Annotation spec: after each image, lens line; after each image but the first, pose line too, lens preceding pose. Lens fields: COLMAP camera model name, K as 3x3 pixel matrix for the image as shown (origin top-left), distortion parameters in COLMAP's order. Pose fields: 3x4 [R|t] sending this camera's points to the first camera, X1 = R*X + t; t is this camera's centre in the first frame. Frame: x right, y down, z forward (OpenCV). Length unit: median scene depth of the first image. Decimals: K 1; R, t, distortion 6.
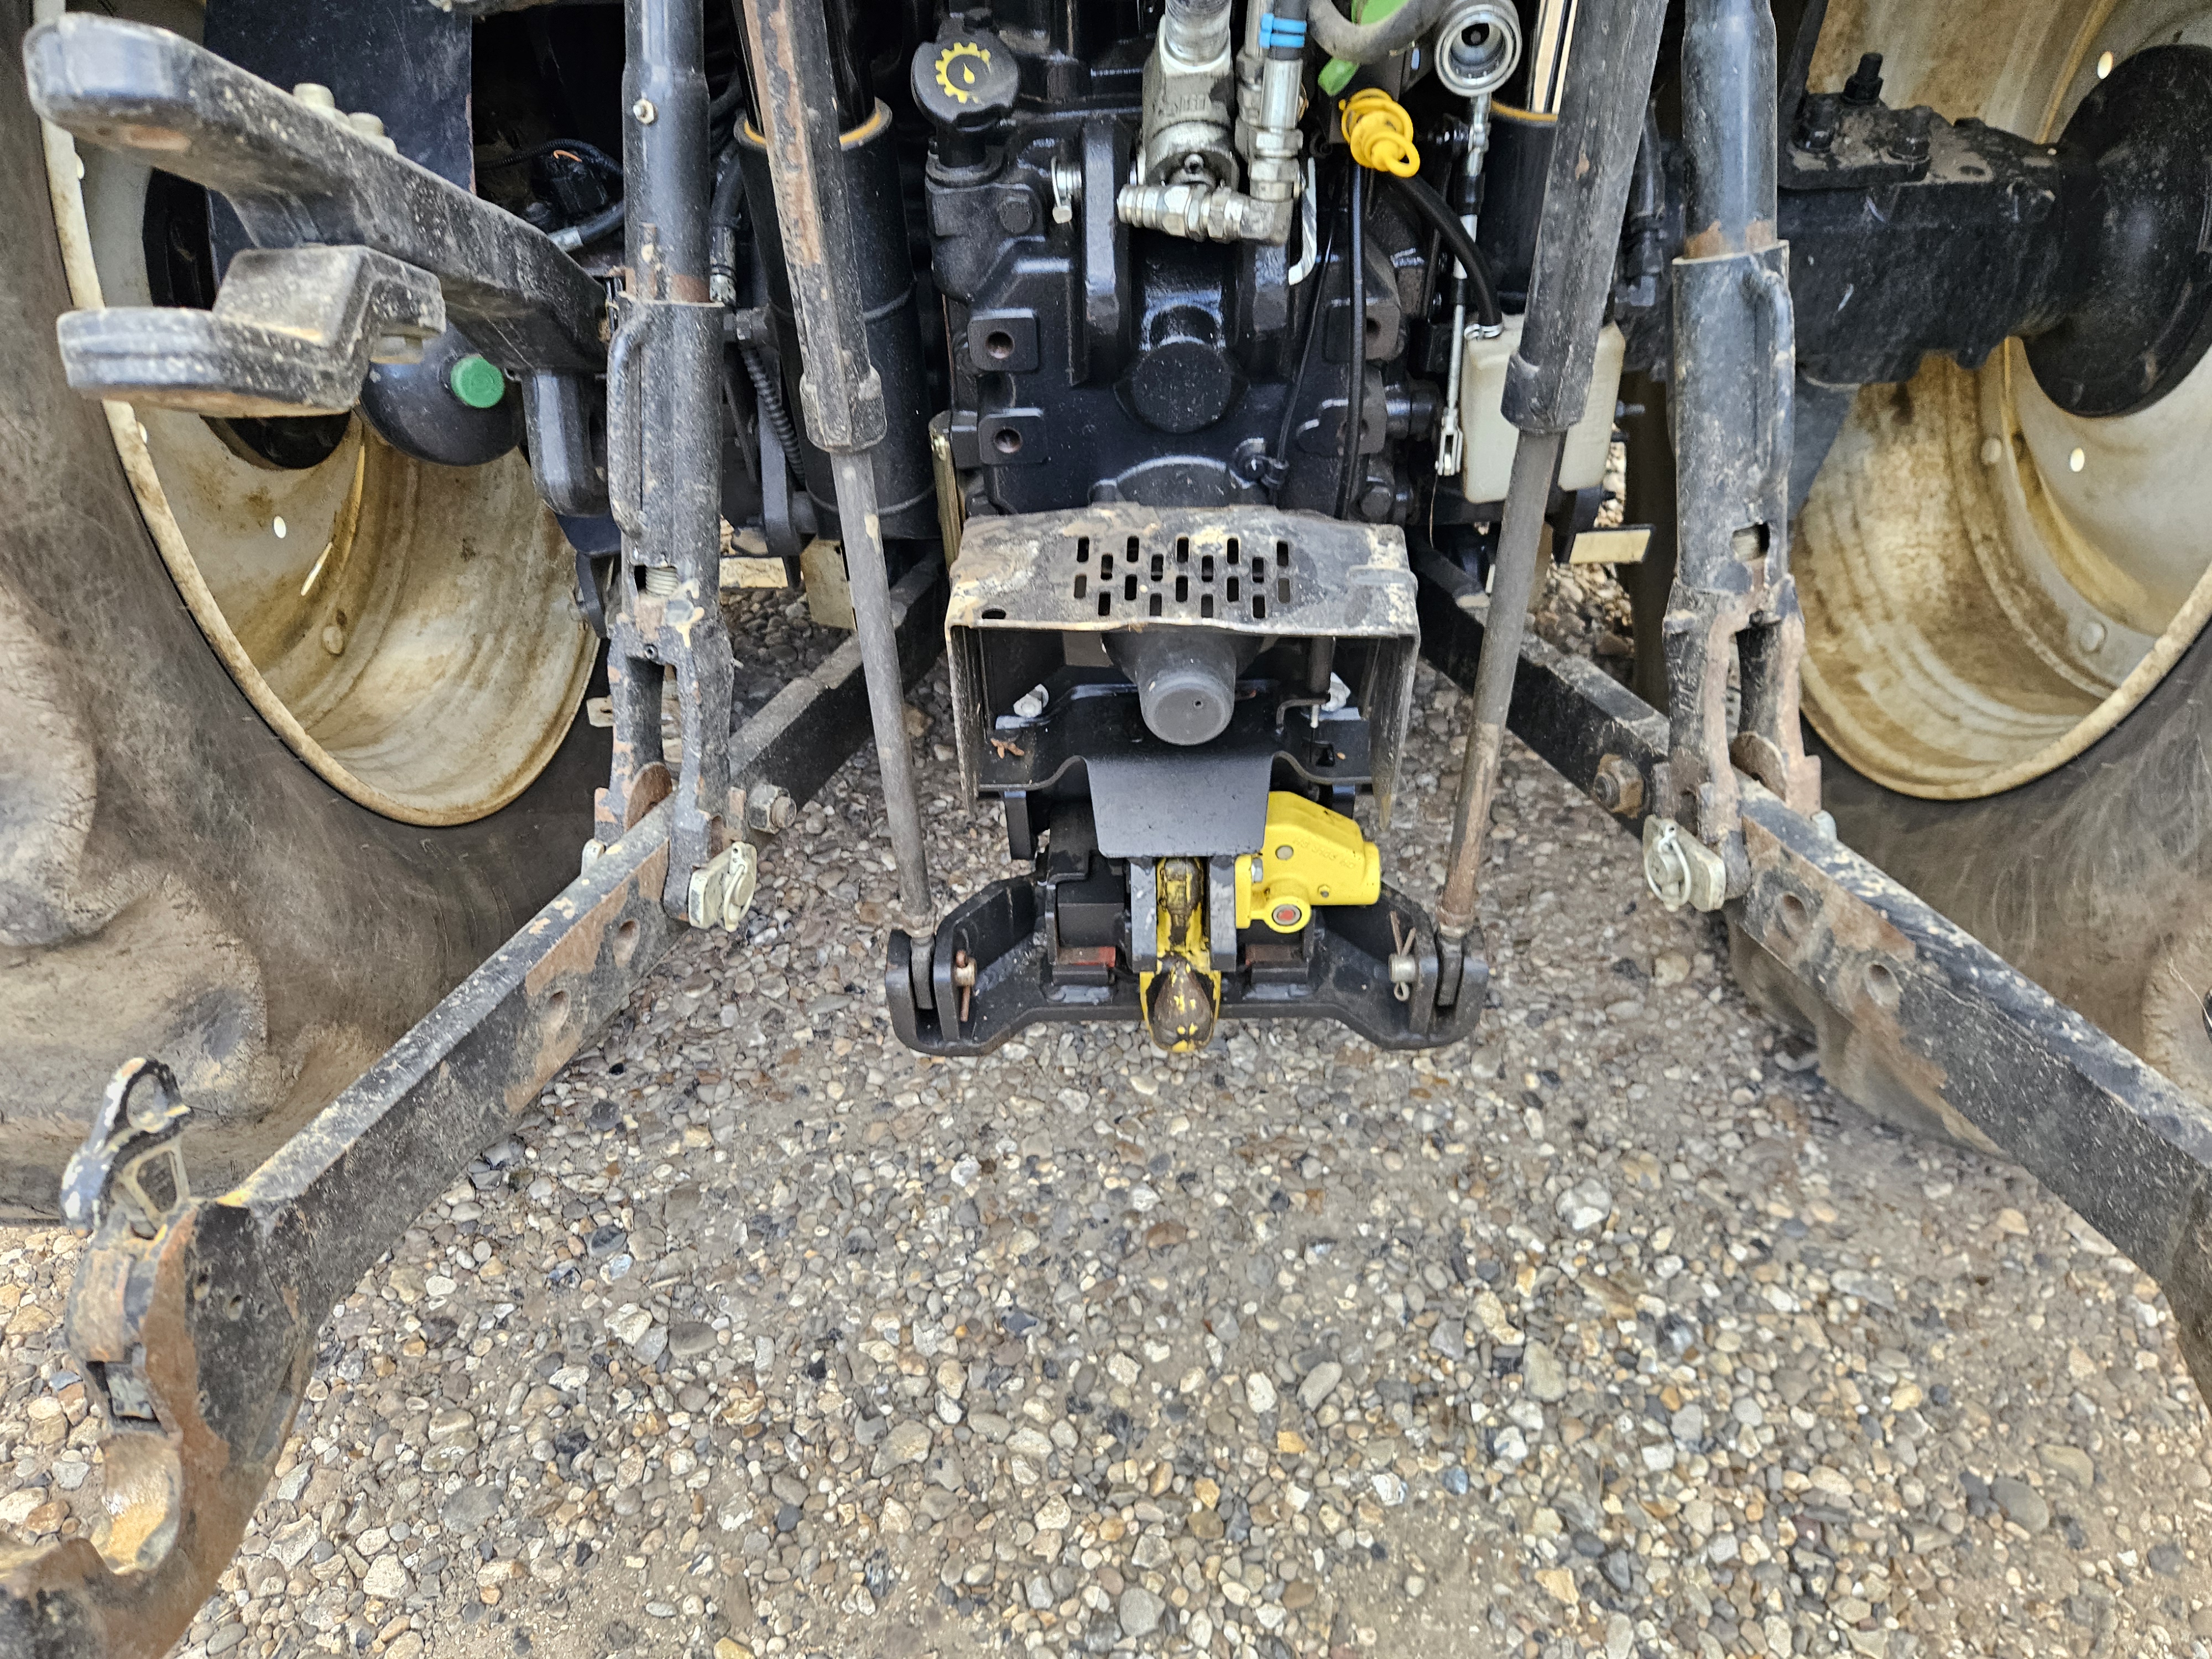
lens RADIAL K [[1475.2, 0, 1077.9], [0, 1475.2, 829.5], [0, 0, 1]] dist [0.074599, -0.065160]
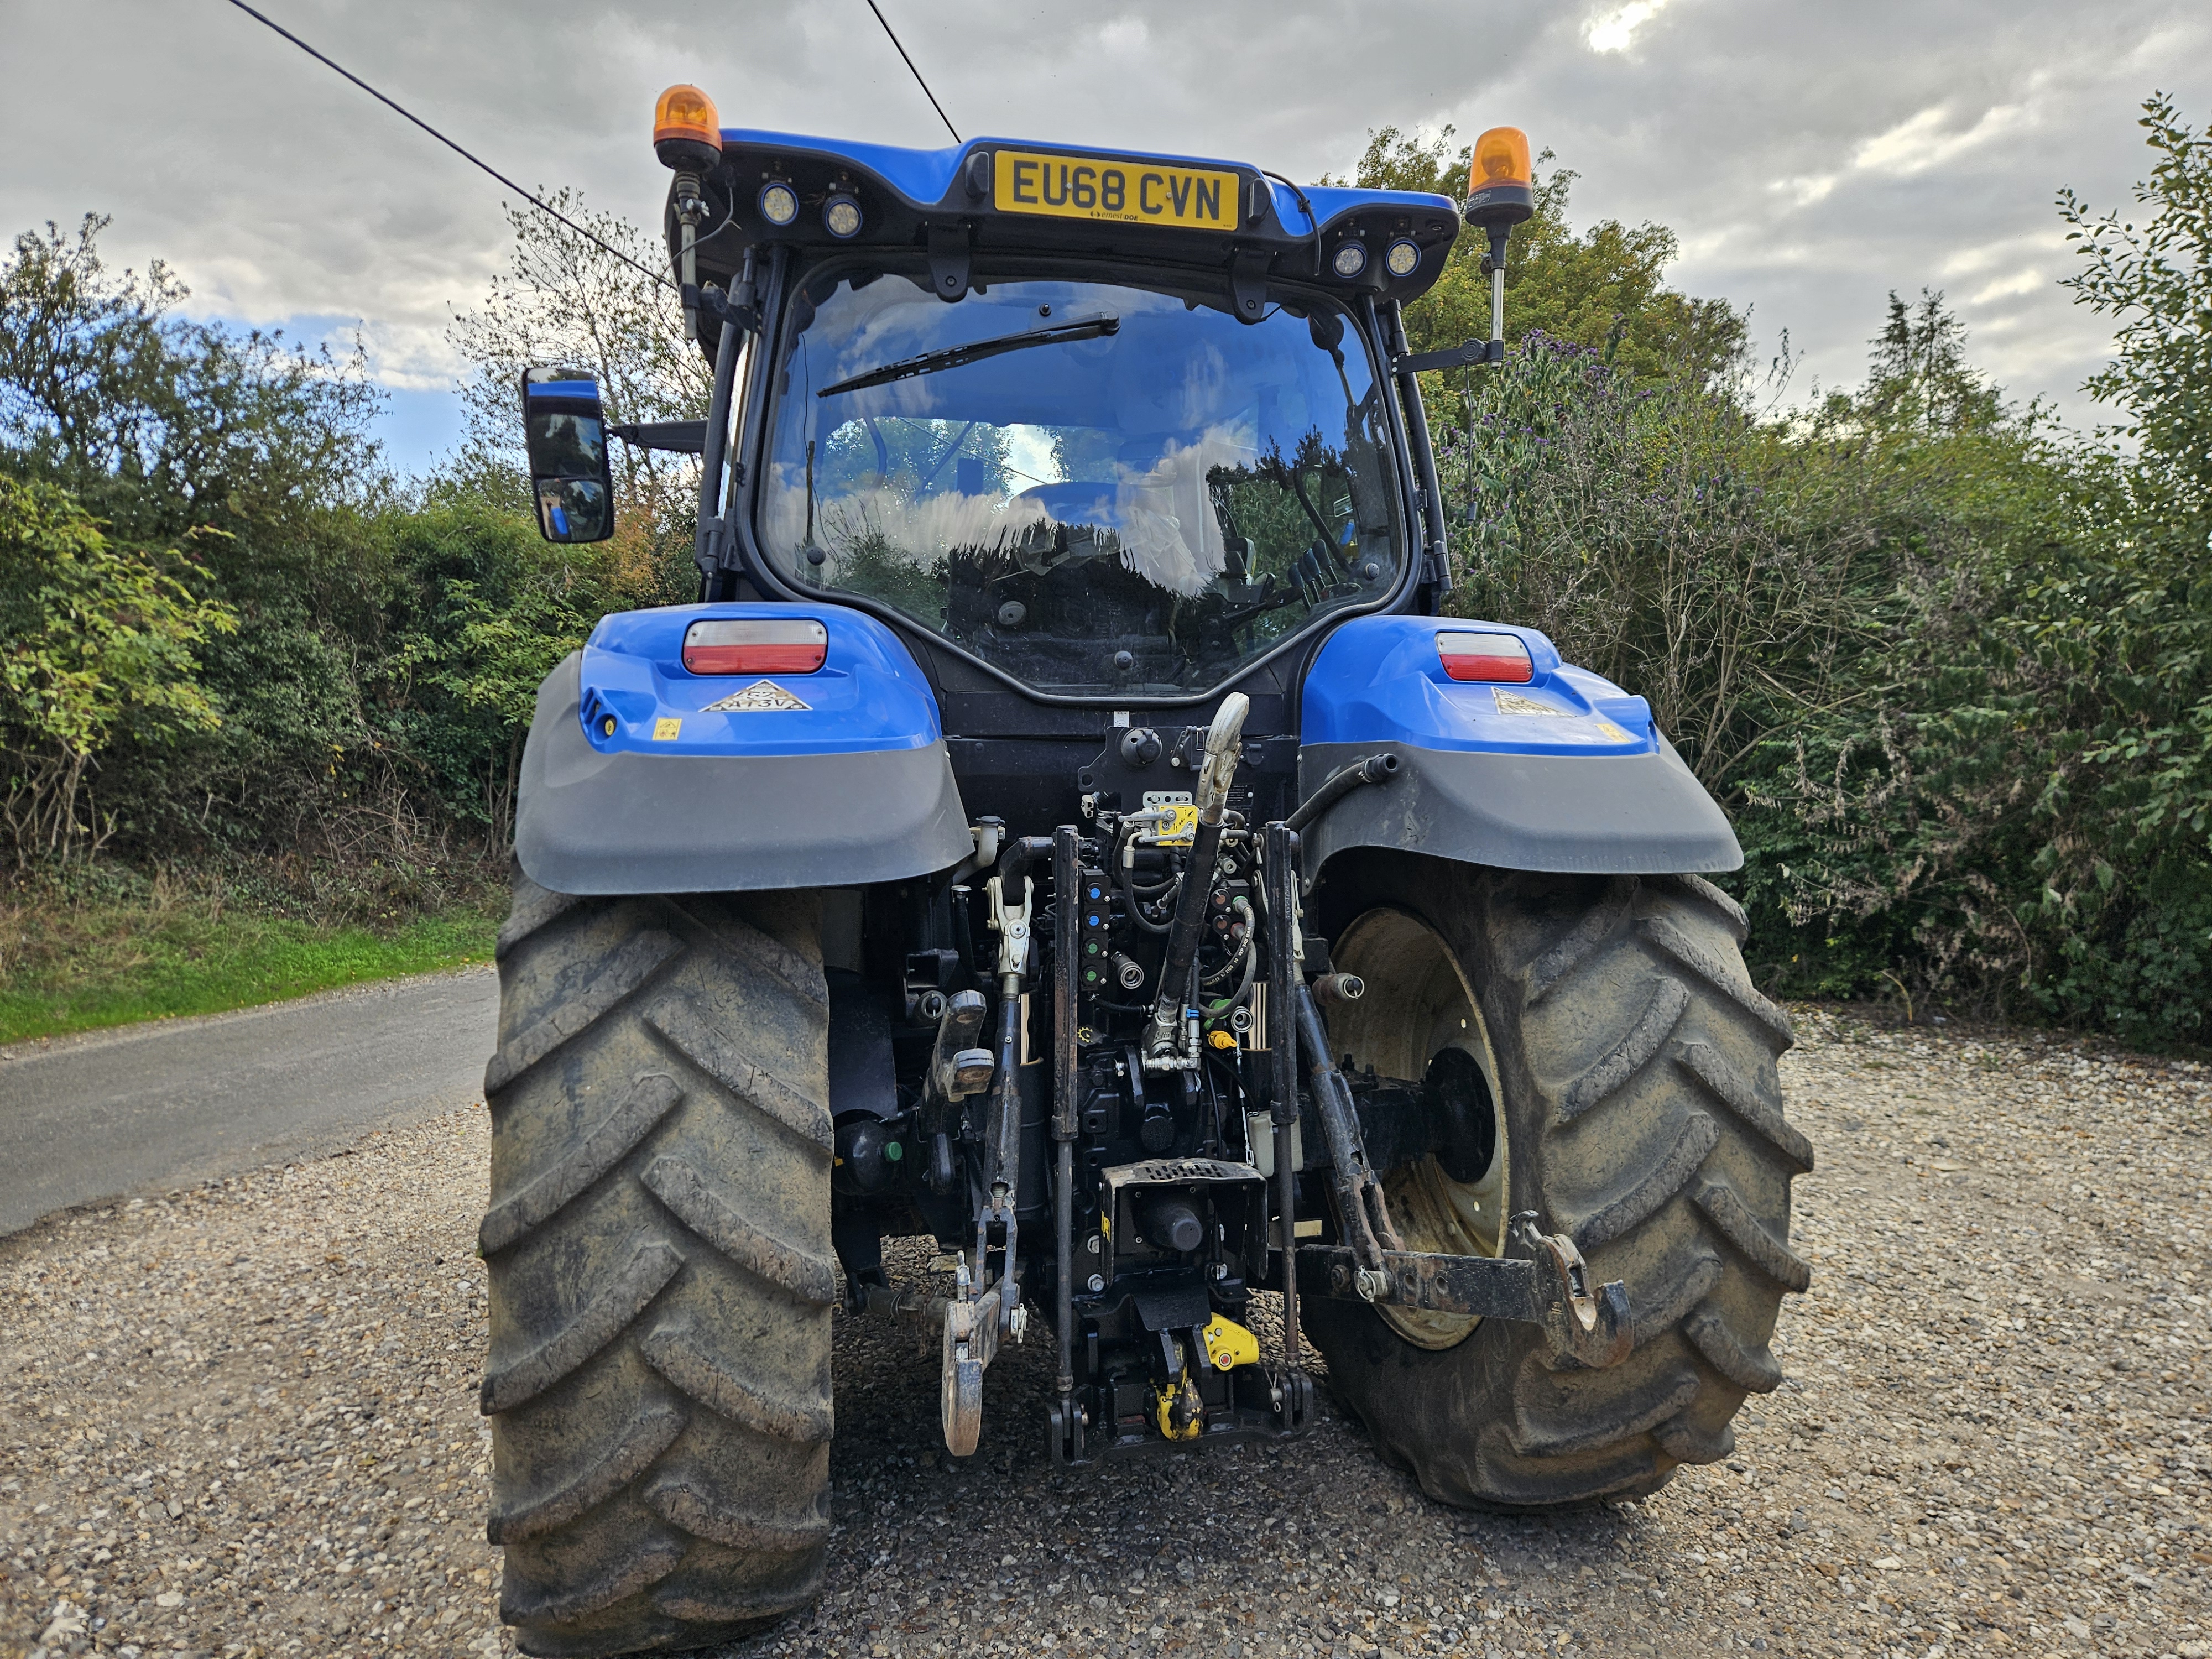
lens RADIAL K [[1453.6, 0, 1106.0], [0, 1453.6, 829.5], [0, 0, 1]] dist [0.003459, 0.003043]
pose [[0.960351, 0.018545, 0.278175, -0.533962], [0.177762, 0.727919, -0.662219, 0.724769], [-0.214769, 0.685412, 0.695762, -0.857393]]
